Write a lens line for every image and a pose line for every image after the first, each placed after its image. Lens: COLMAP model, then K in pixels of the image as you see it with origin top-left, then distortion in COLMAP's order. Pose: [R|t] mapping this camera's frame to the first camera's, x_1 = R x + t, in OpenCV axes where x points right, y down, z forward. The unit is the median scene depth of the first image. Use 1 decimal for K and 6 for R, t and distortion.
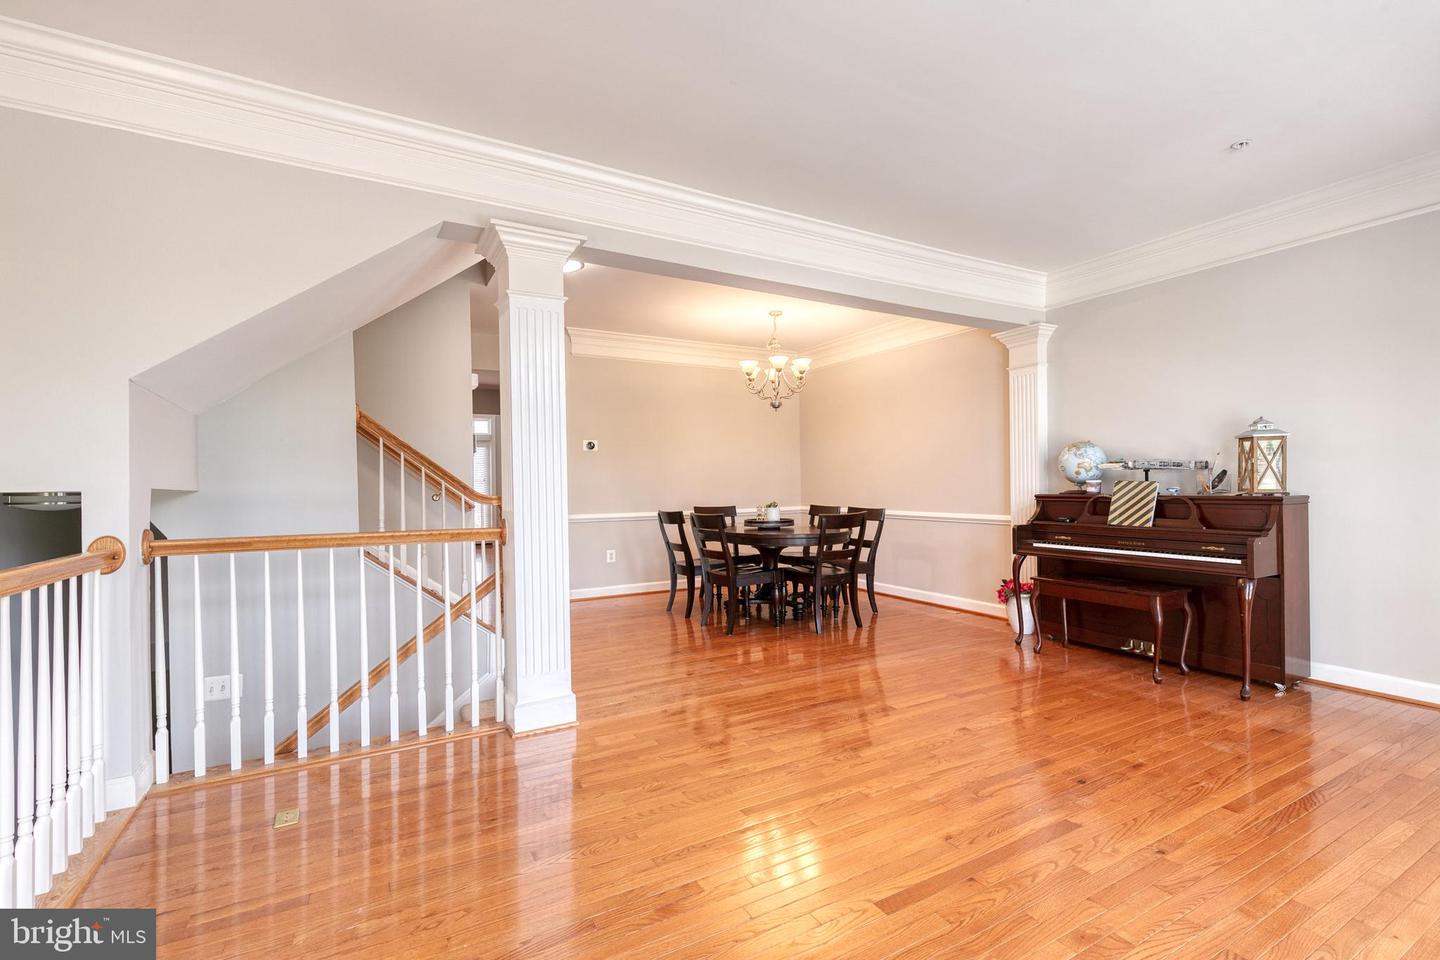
lens RADIAL K [[639.7, 0, 732.8], [0, 639.7, 486.8], [0, 0, 1]] dist [0.003943, -0.001024]
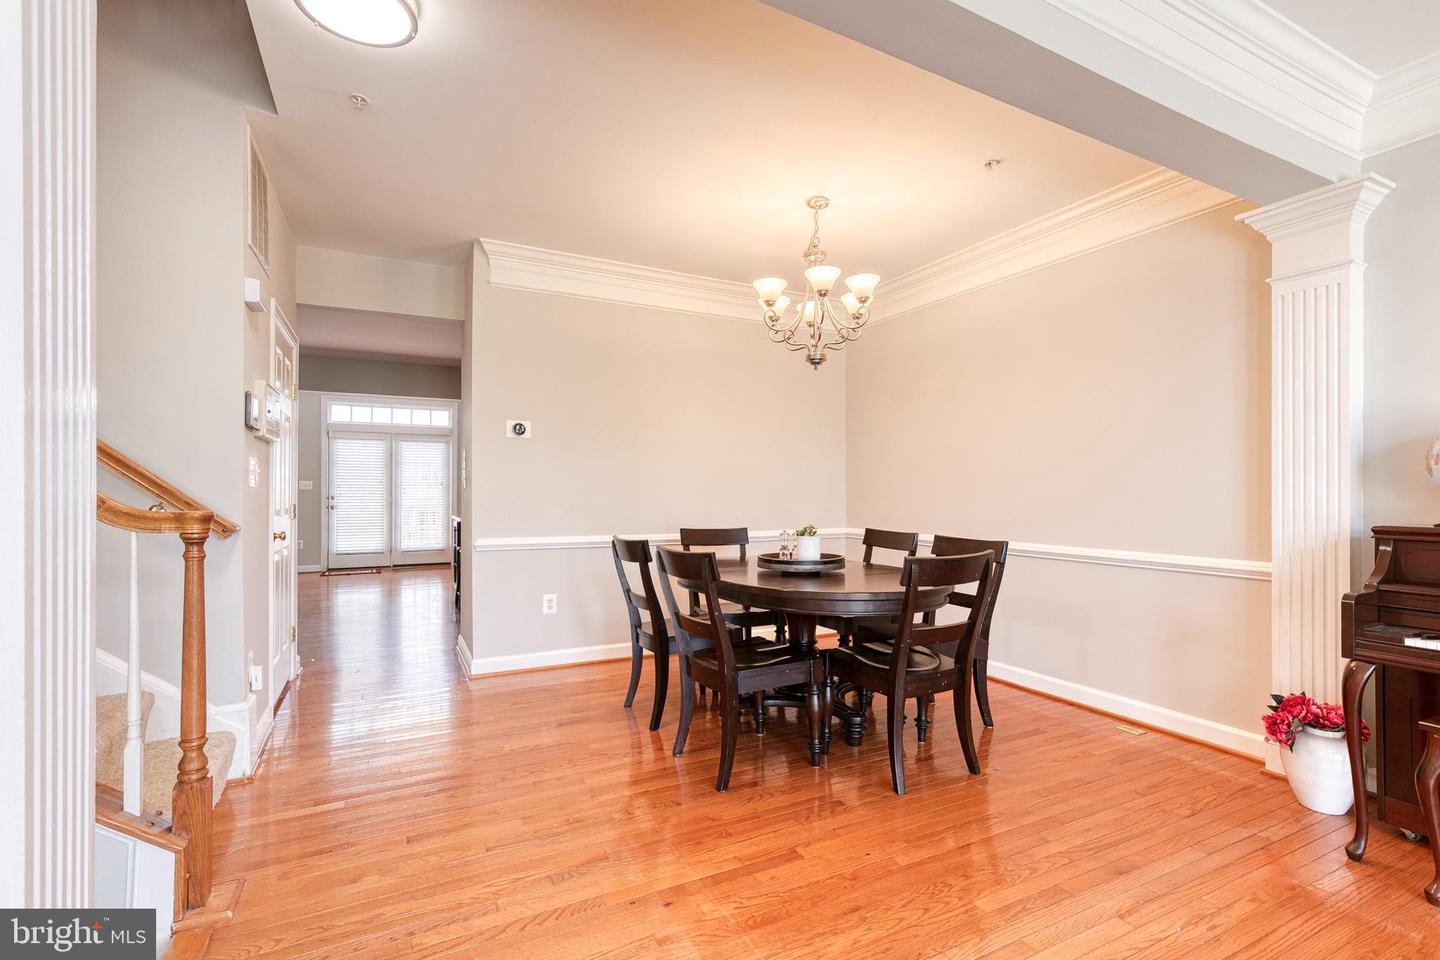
lens RADIAL K [[651.1, 0, 729.6], [0, 651.1, 490.7], [0, 0, 1]] dist [0.002730, -0.000195]
pose [[0.998949, 0.015629, -0.043086, 0.023675], [-0.016004, 0.999837, -0.008376, -0.002797], [0.042948, 0.009057, 0.999036, 0.584912]]
